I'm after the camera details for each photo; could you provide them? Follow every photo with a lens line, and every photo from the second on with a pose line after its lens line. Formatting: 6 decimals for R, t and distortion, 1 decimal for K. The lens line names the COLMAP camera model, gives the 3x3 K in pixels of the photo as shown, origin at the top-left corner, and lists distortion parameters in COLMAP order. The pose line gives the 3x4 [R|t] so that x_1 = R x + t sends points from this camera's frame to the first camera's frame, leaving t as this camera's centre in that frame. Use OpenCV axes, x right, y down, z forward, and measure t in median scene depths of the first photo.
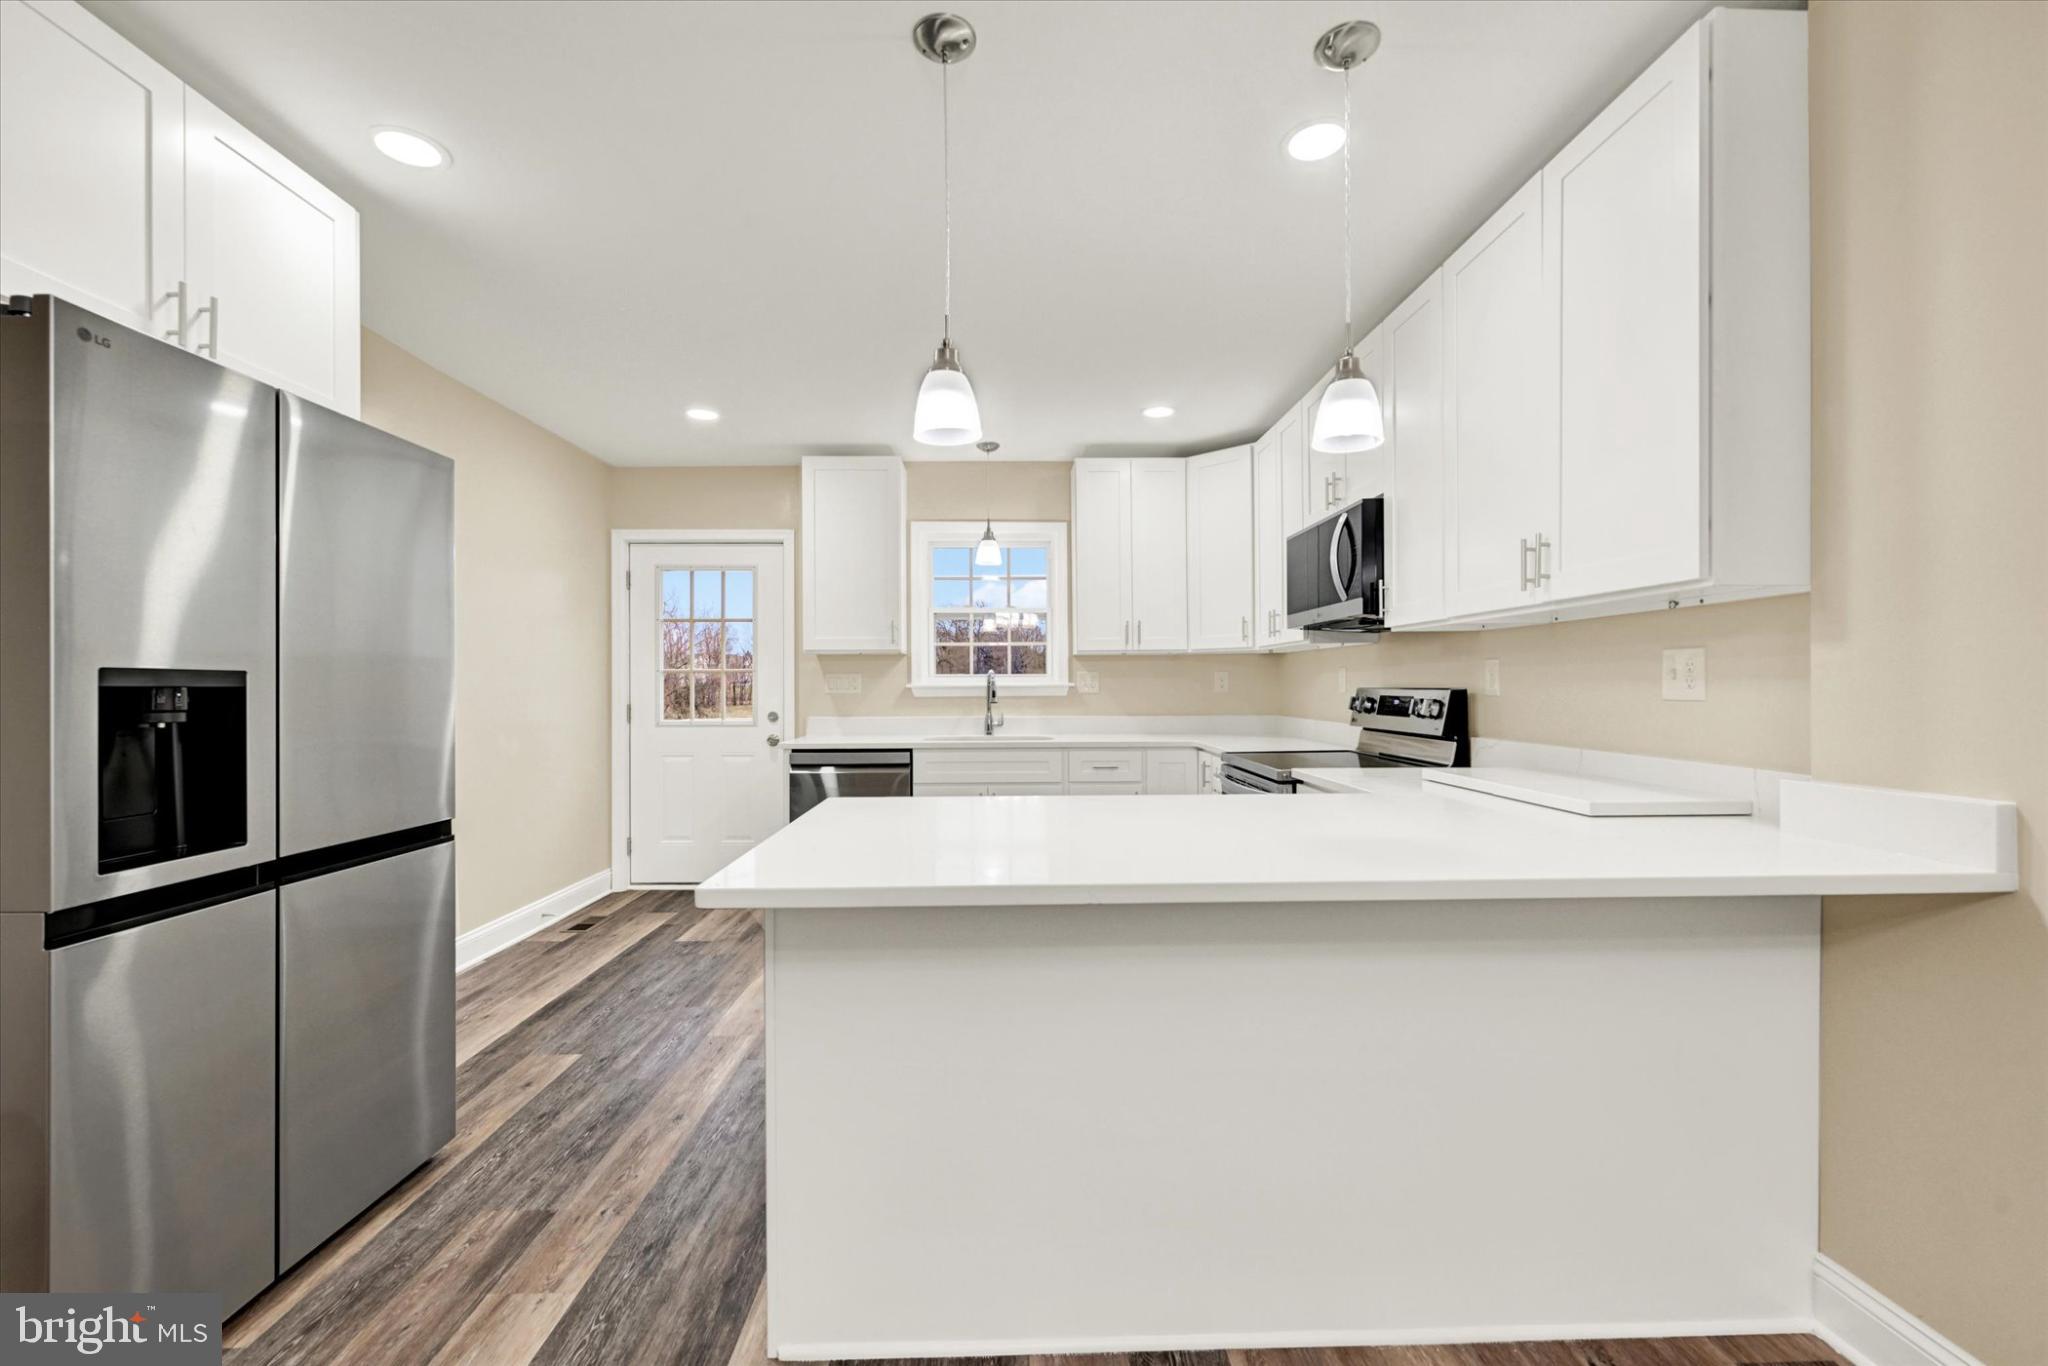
lens RADIAL K [[832.0, 0, 1010.0], [0, 832.0, 691.2], [0, 0, 1]] dist [-0.002577, 0.000471]
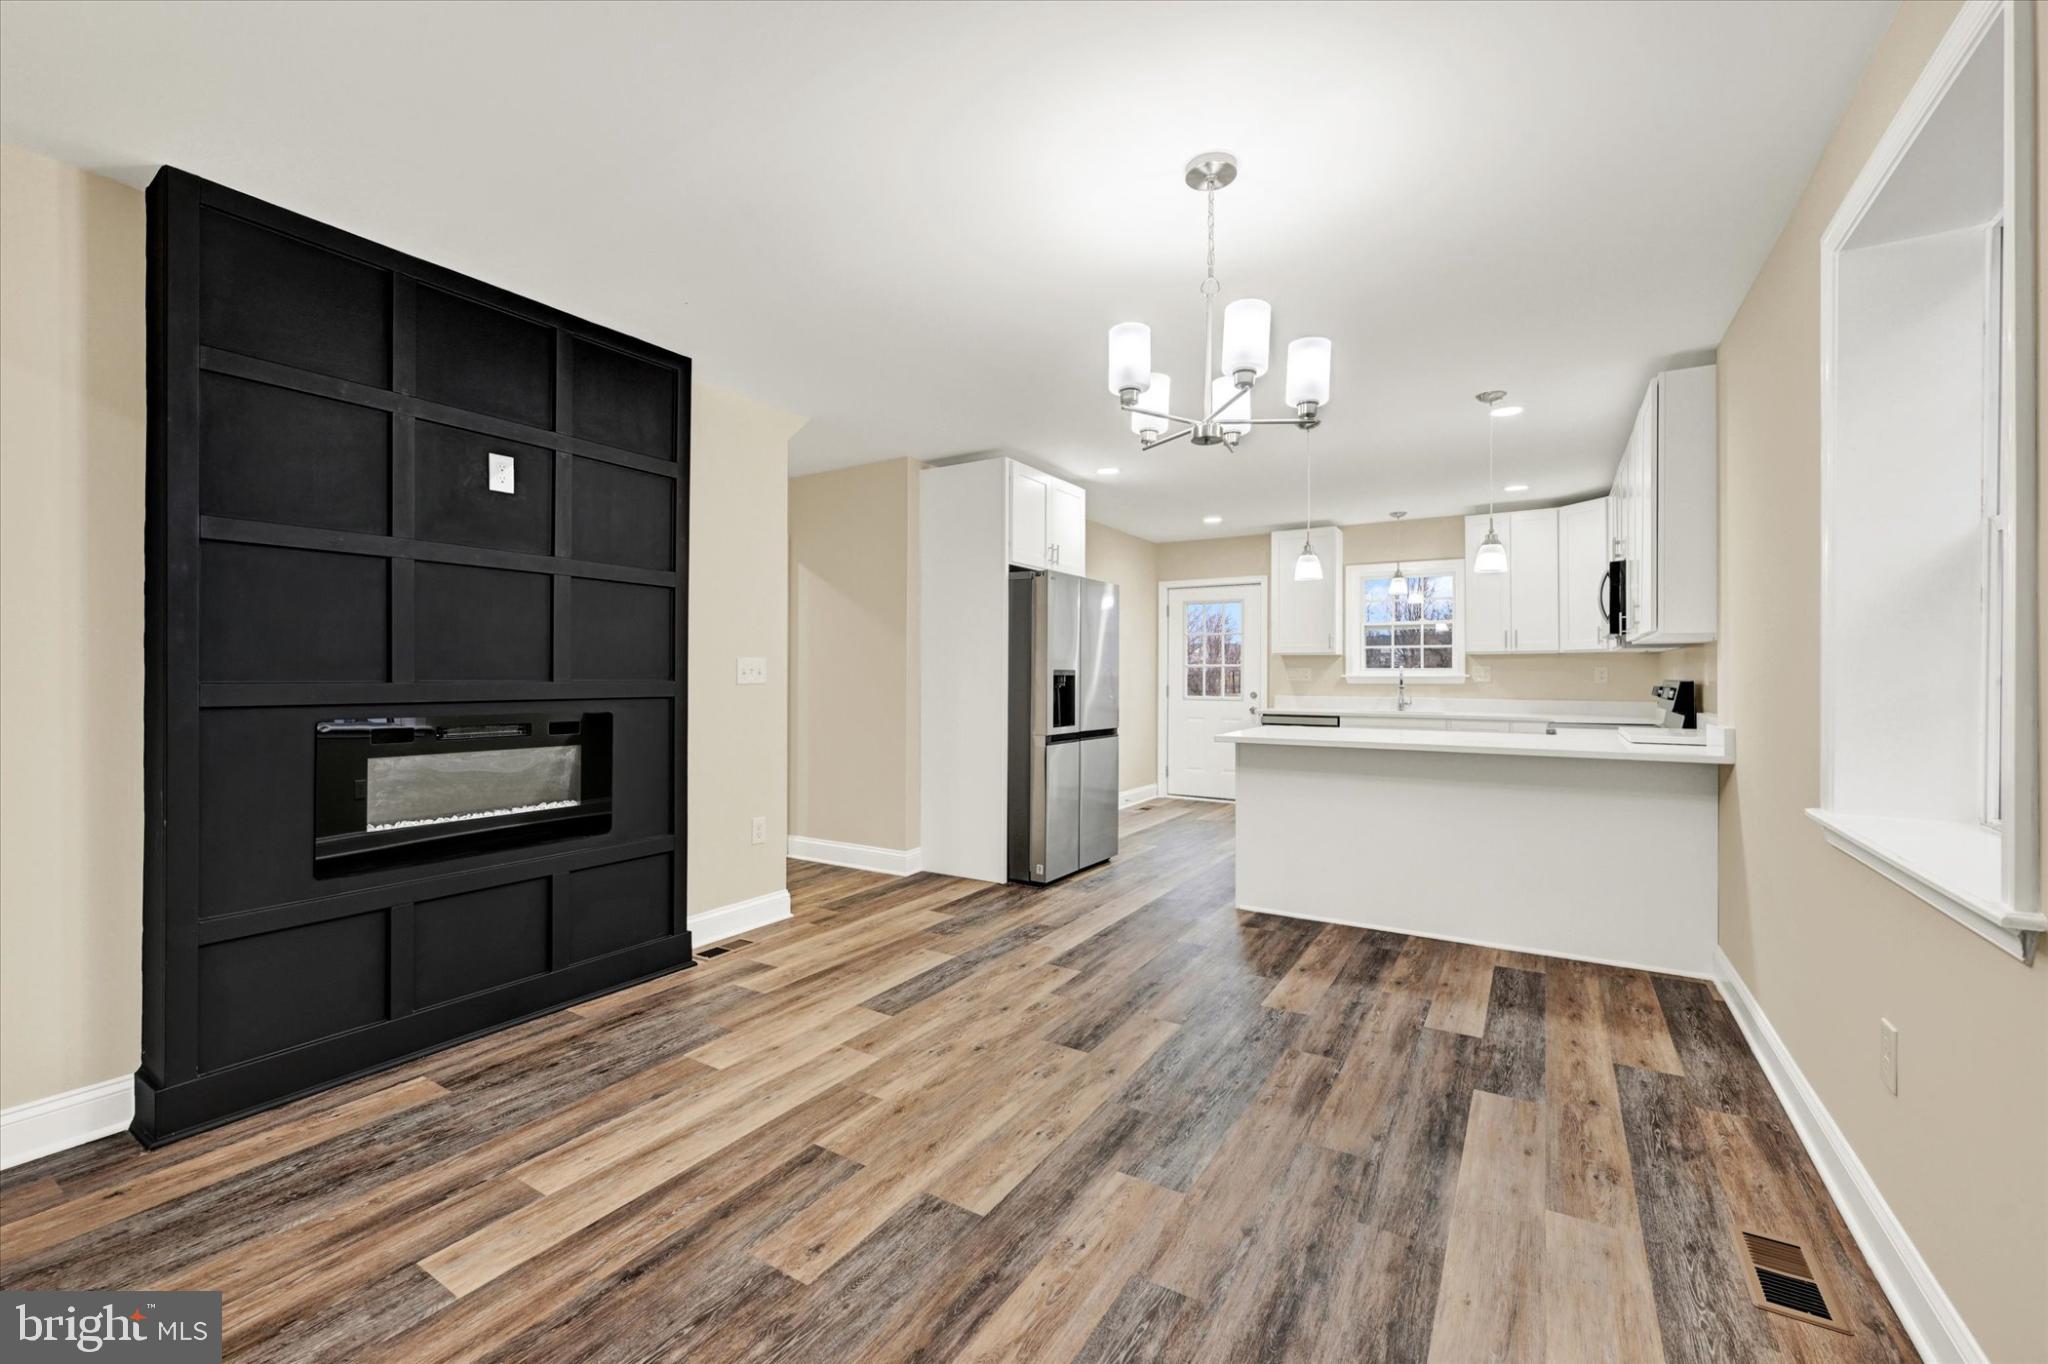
lens RADIAL K [[832.0, 0, 1022.1], [0, 832.0, 668.5], [0, 0, 1]] dist [-0.002577, 0.000471]
pose [[0.842254, 0.001654, -0.539079, 0.205637], [-0.008994, 0.999899, -0.010985, 0.001741], [0.539006, 0.014100, 0.842184, -0.594789]]
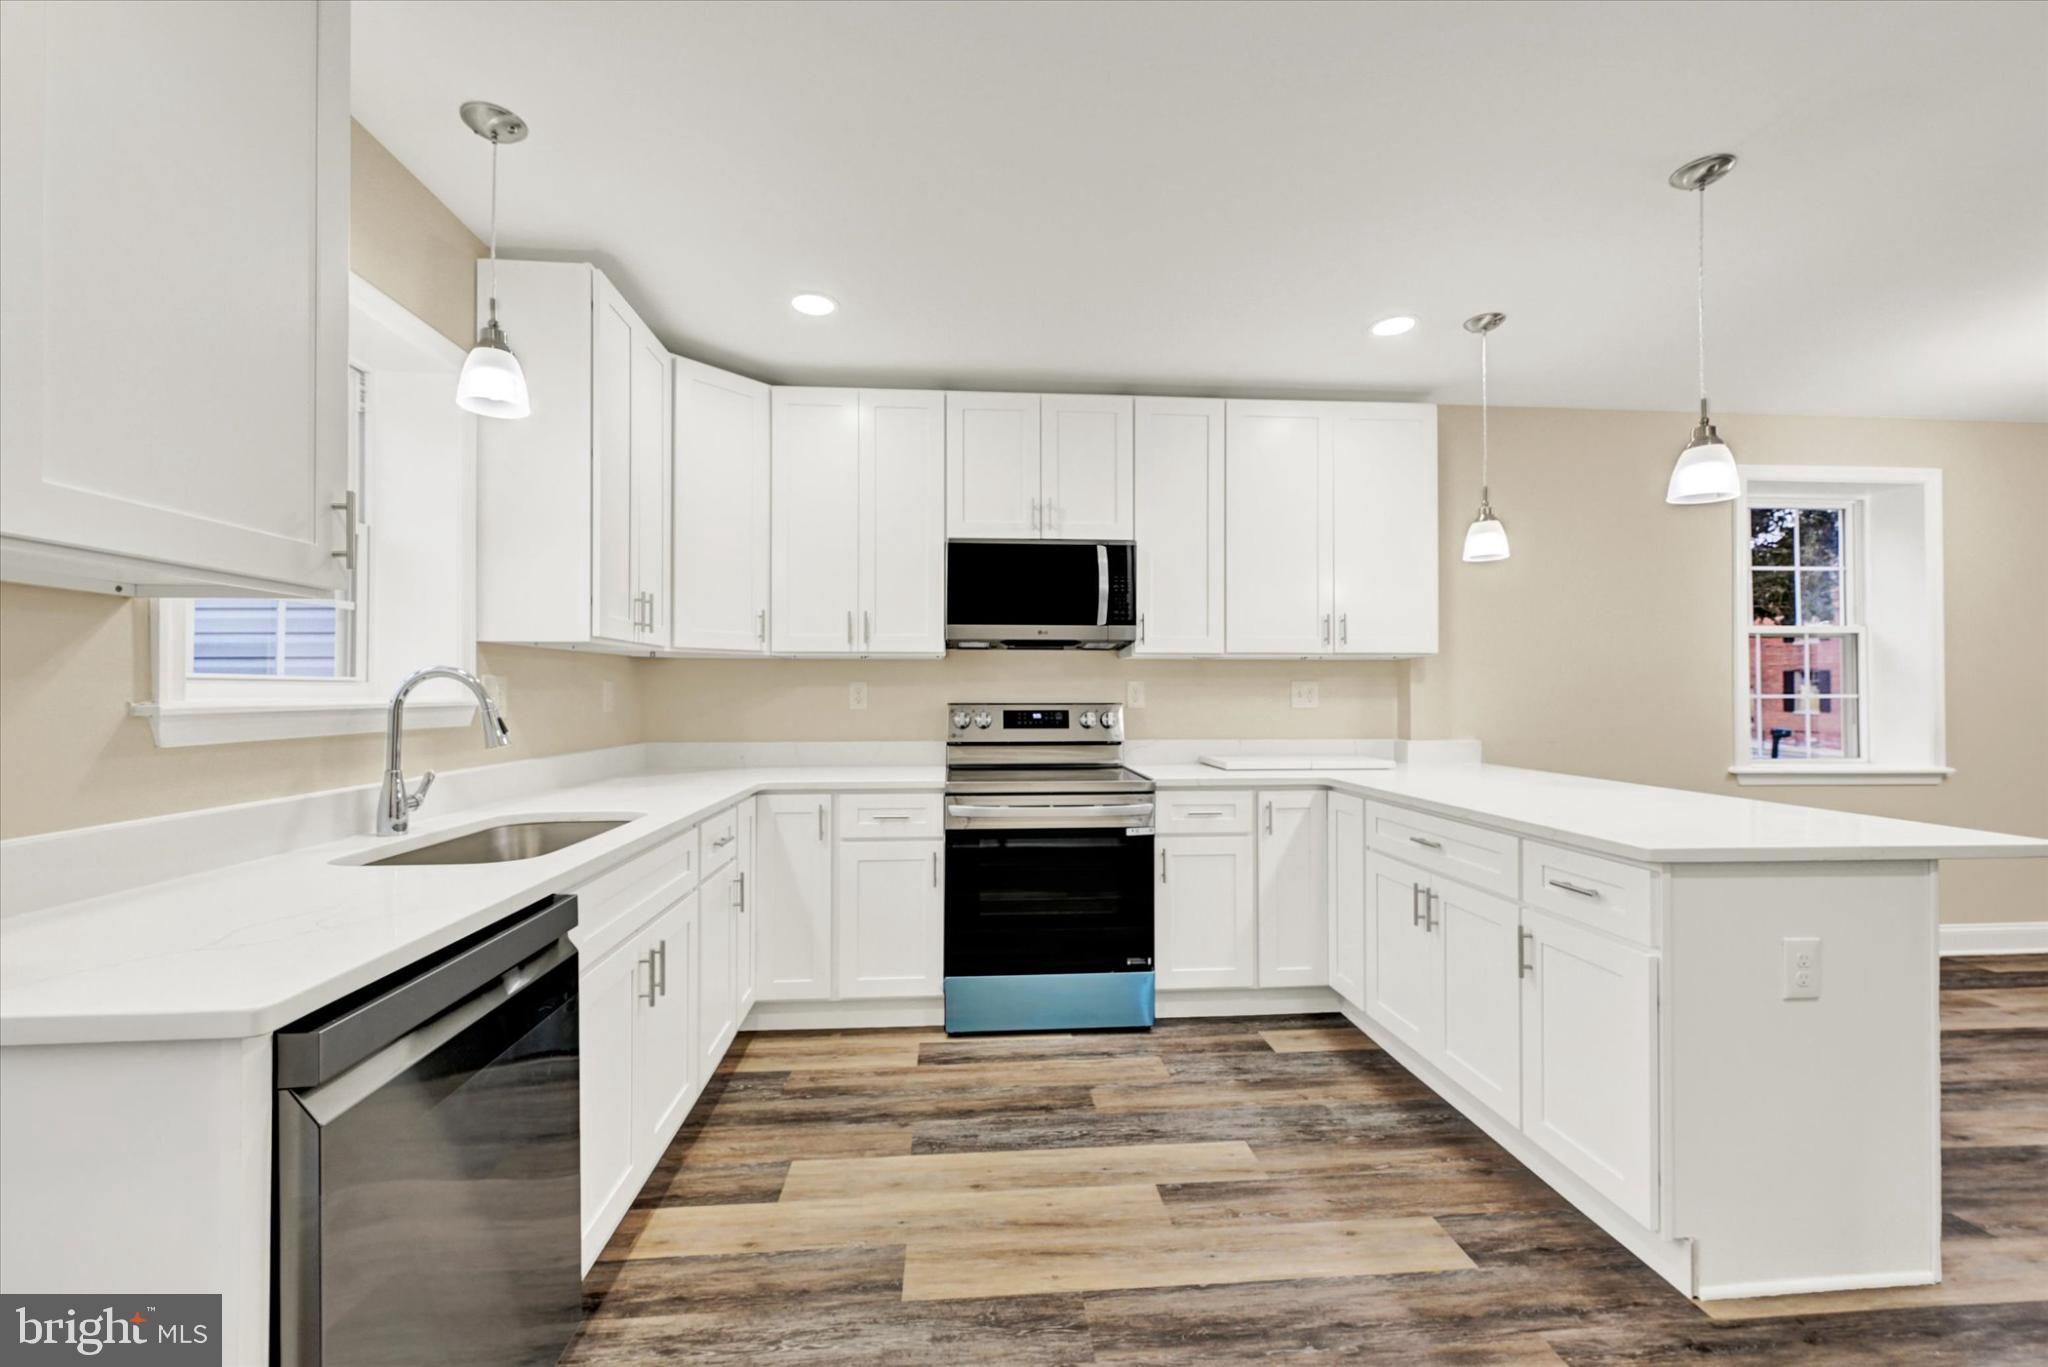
lens RADIAL K [[831.0, 0, 1023.6], [0, 831.0, 683.7], [0, 0, 1]] dist [0.003523, 0.000592]
pose [[-0.017146, 0.015130, 0.999739, -0.506782], [0.007988, 0.999856, -0.014994, -0.010901], [-0.999821, 0.007729, -0.017264, 0.800570]]
